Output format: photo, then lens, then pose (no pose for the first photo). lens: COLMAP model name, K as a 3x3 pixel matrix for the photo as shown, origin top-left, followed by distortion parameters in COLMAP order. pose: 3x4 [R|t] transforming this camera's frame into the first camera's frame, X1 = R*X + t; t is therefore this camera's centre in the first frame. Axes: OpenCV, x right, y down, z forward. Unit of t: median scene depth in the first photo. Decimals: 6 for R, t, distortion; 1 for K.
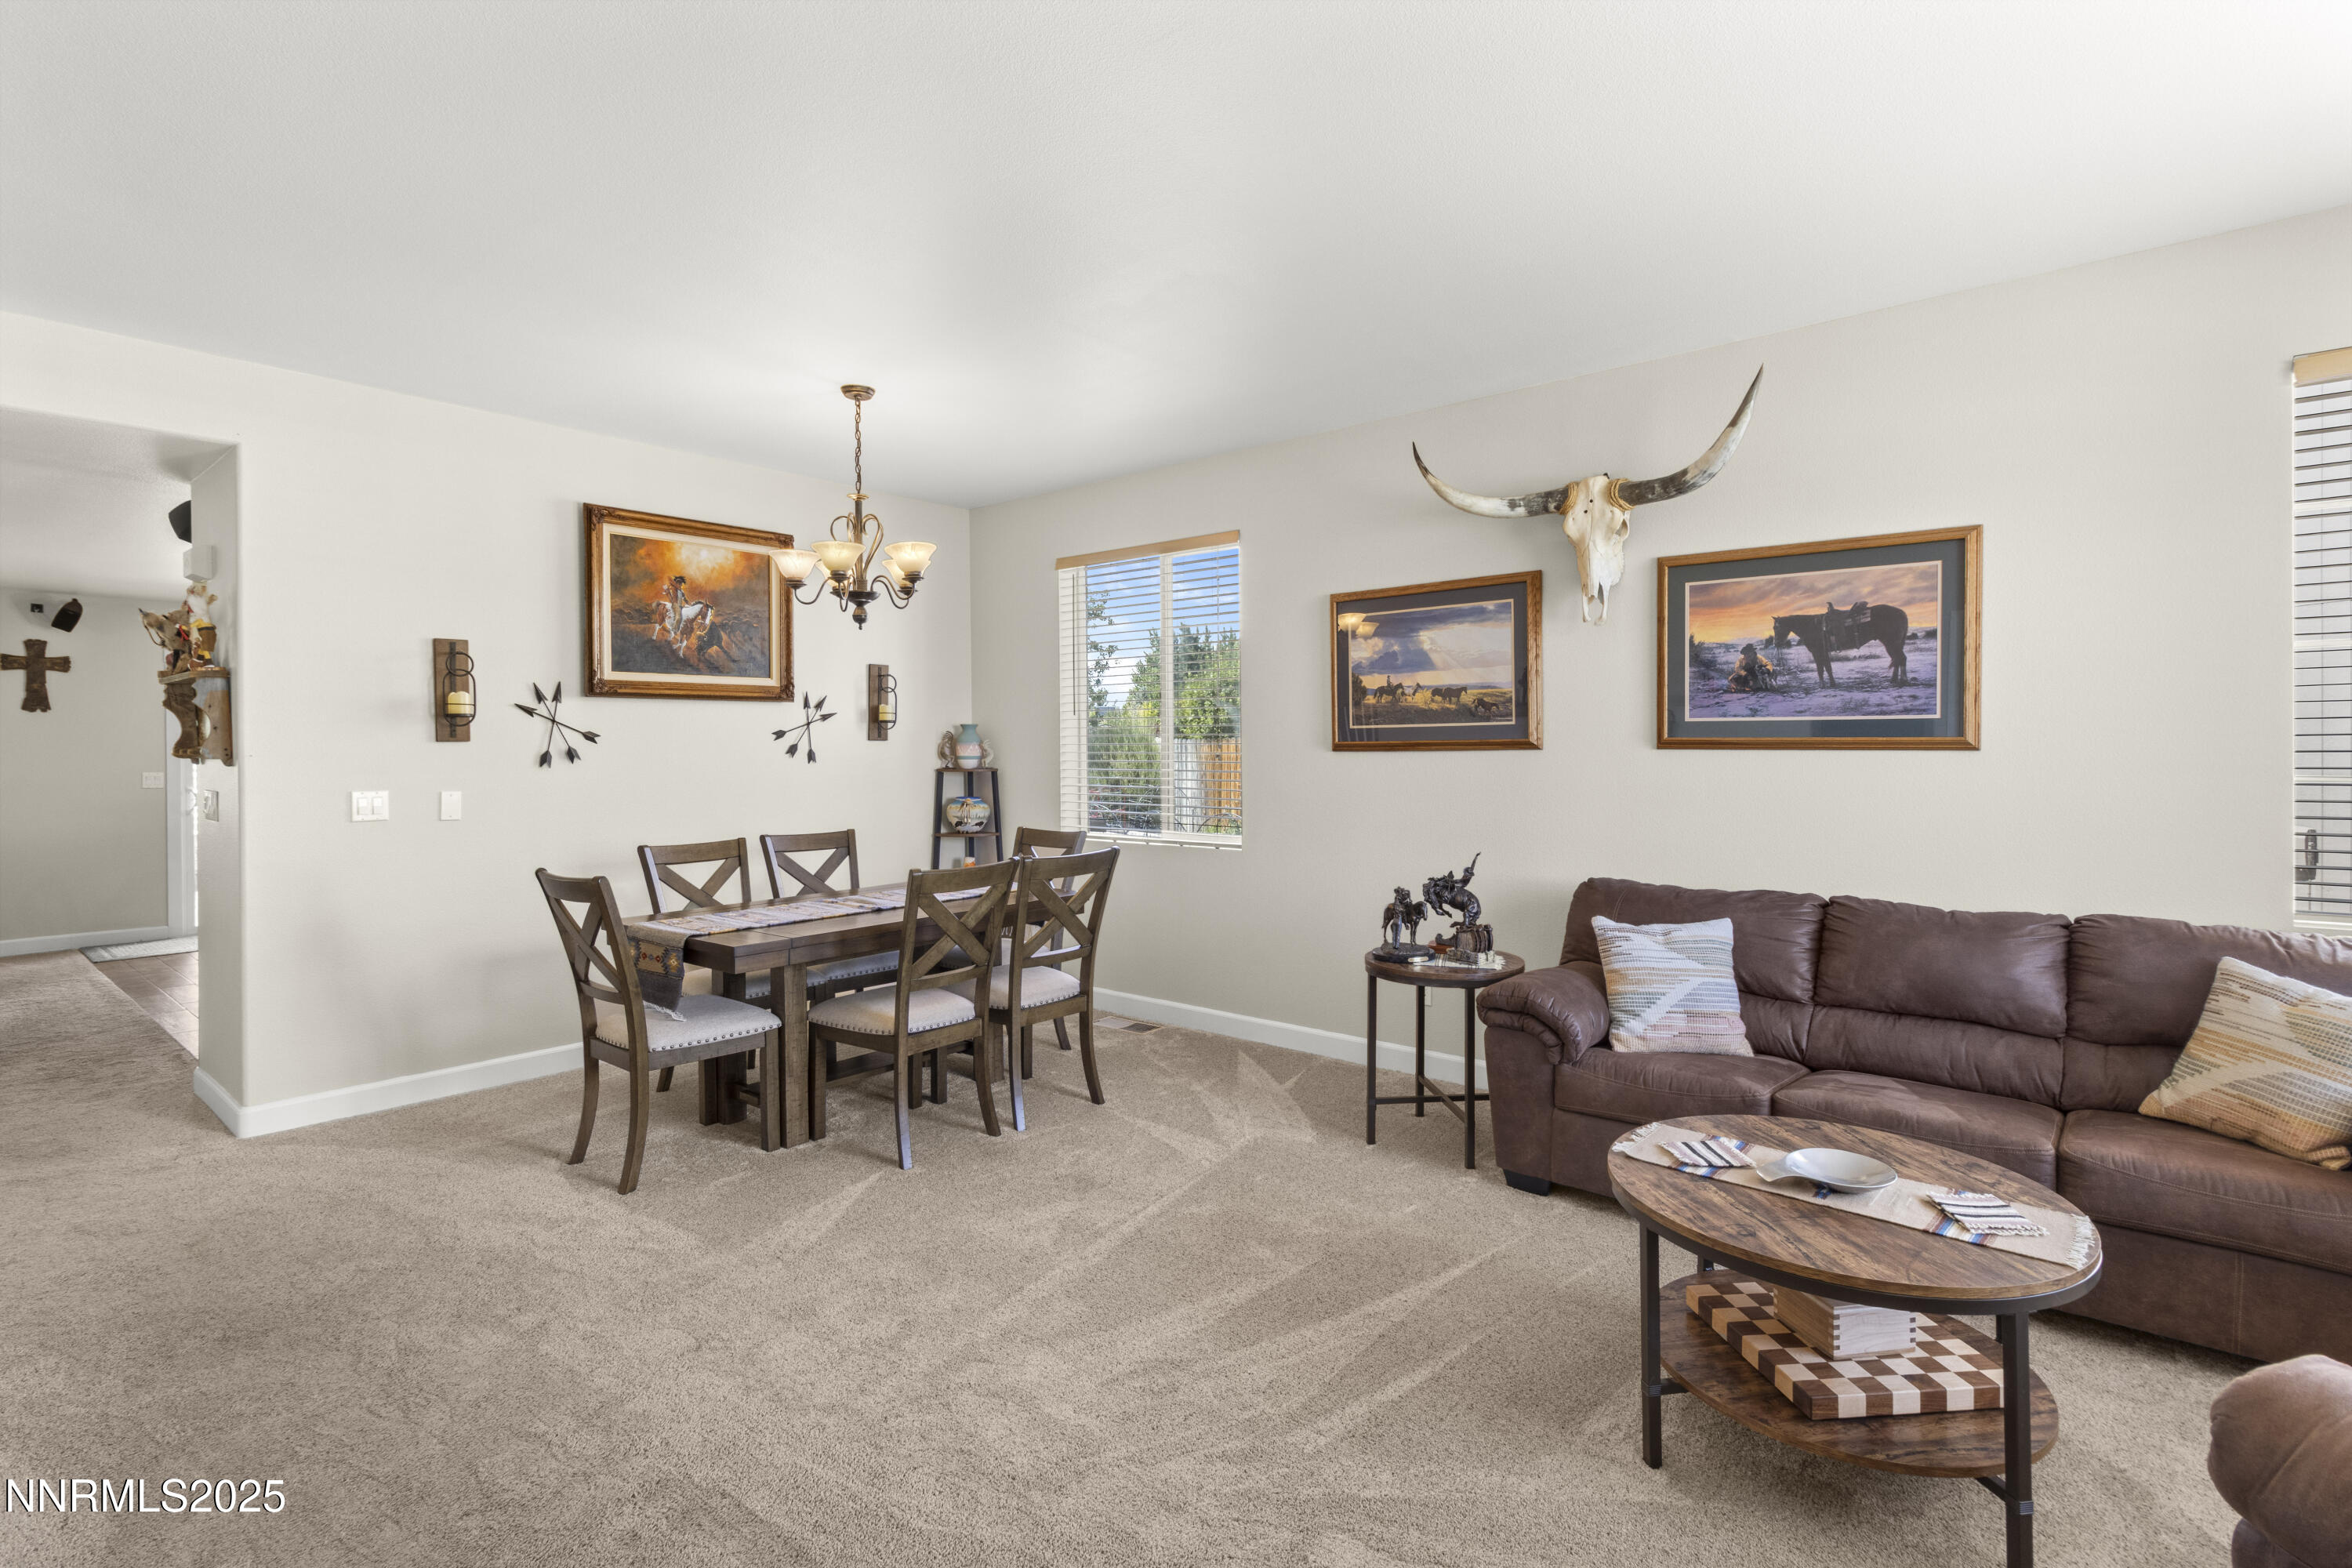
lens RADIAL K [[1093.5, 0, 1190.5], [0, 1093.5, 755.7], [0, 0, 1]] dist [0.001737, 0.000802]
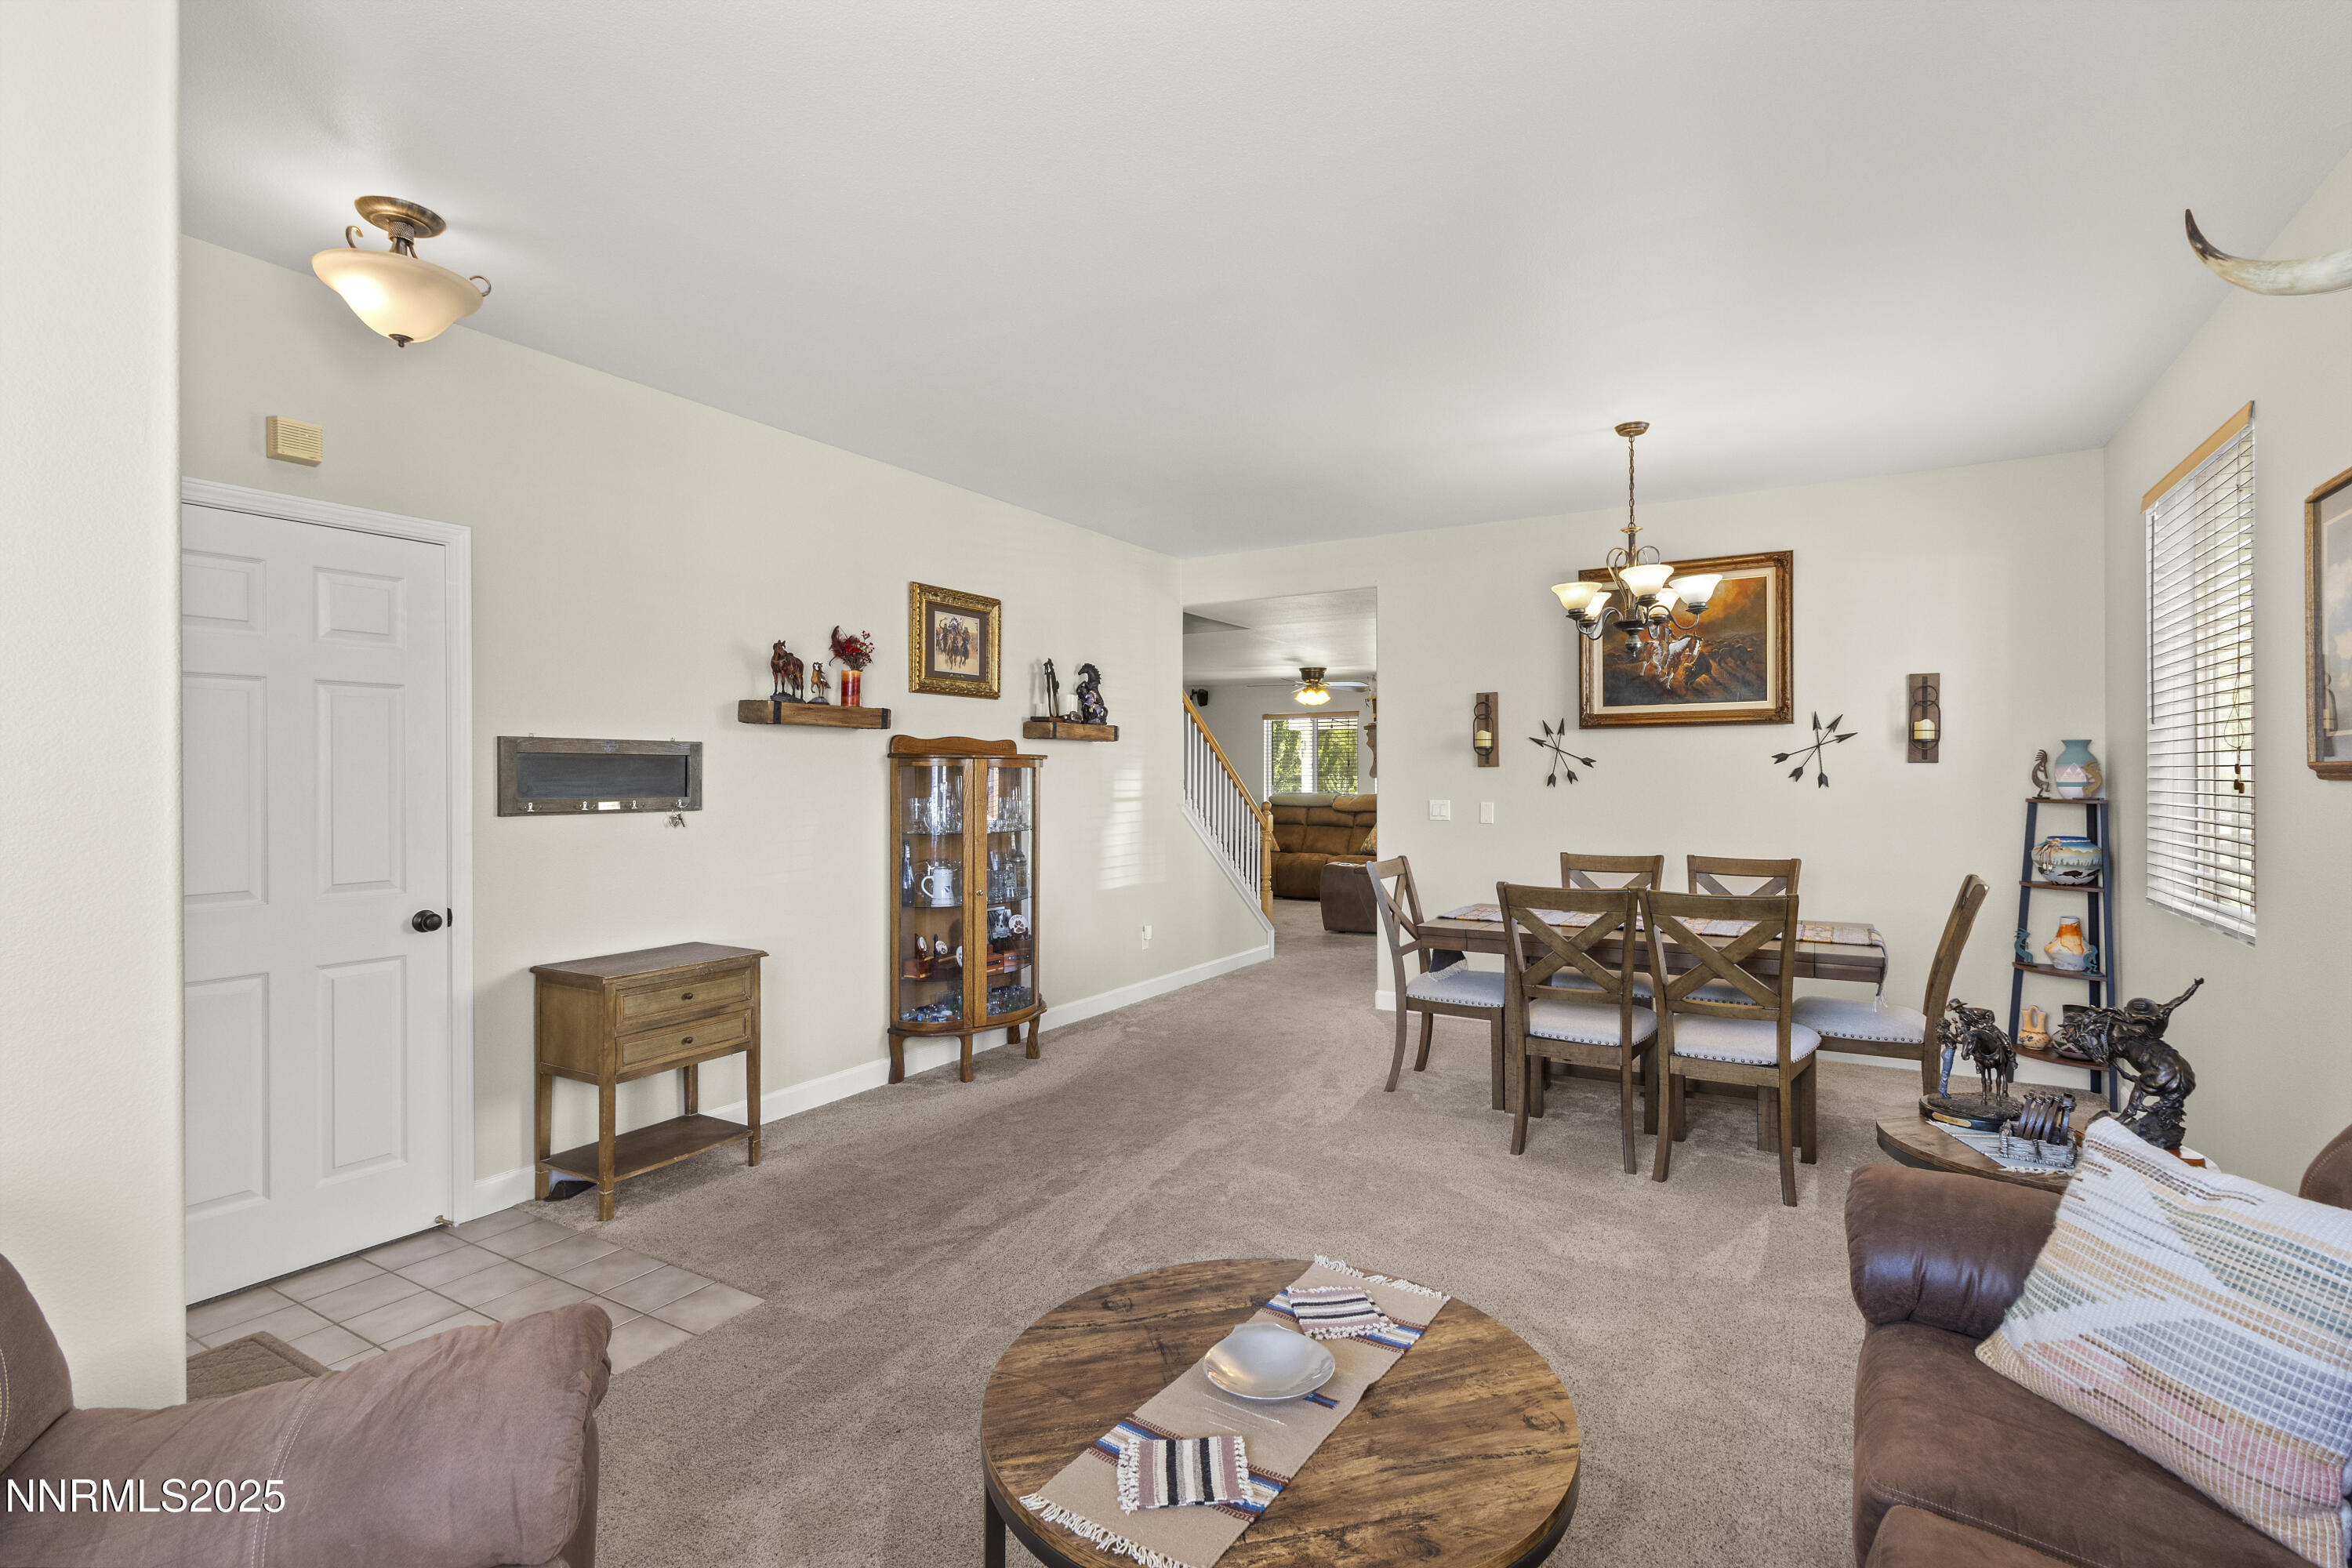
lens RADIAL K [[1093.5, 0, 1191.1], [0, 1093.5, 782.3], [0, 0, 1]] dist [0.001737, 0.000802]
pose [[0.163106, 0.011546, -0.986541, 0.593956], [-0.007044, 0.999920, 0.010538, -0.004829], [0.986583, 0.005231, 0.163174, 0.383999]]
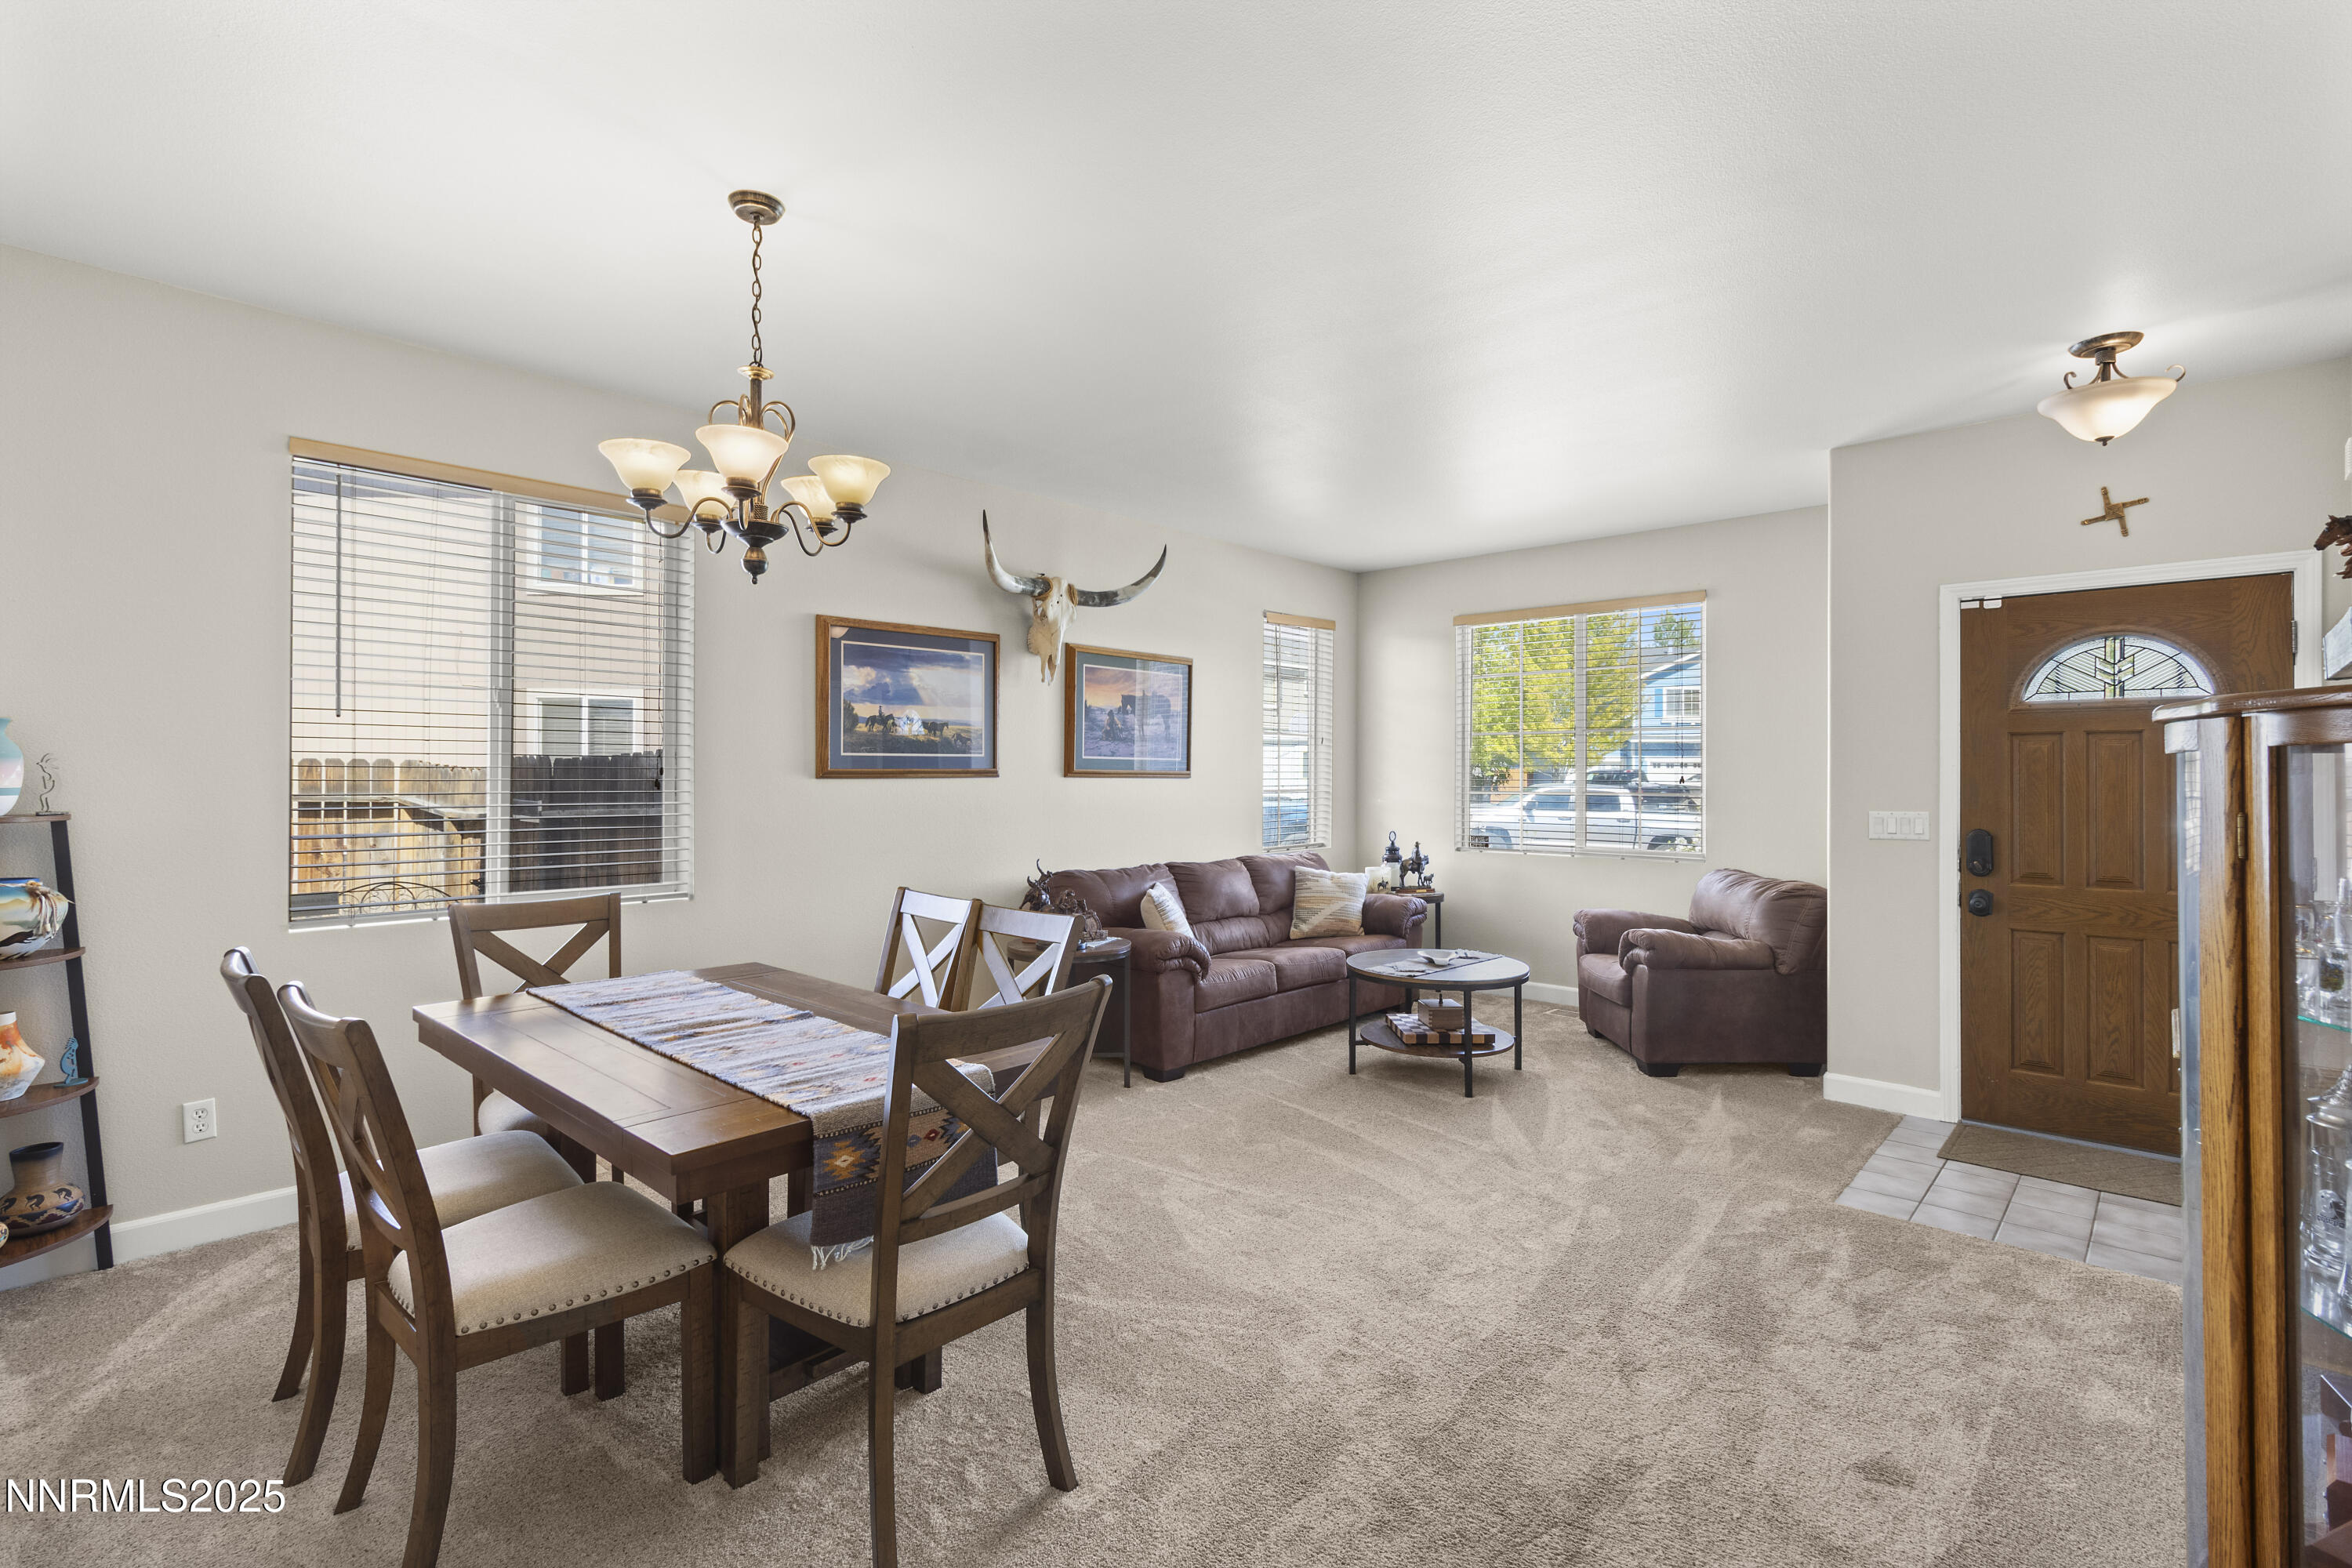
lens RADIAL K [[1093.5, 0, 1168.0], [0, 1093.5, 775.0], [0, 0, 1]] dist [0.001737, 0.000802]
pose [[0.065445, 0.004461, 0.997846, -0.832557], [0.005722, 0.999972, -0.004846, -0.001118], [-0.997840, 0.006027, 0.065418, 0.658774]]
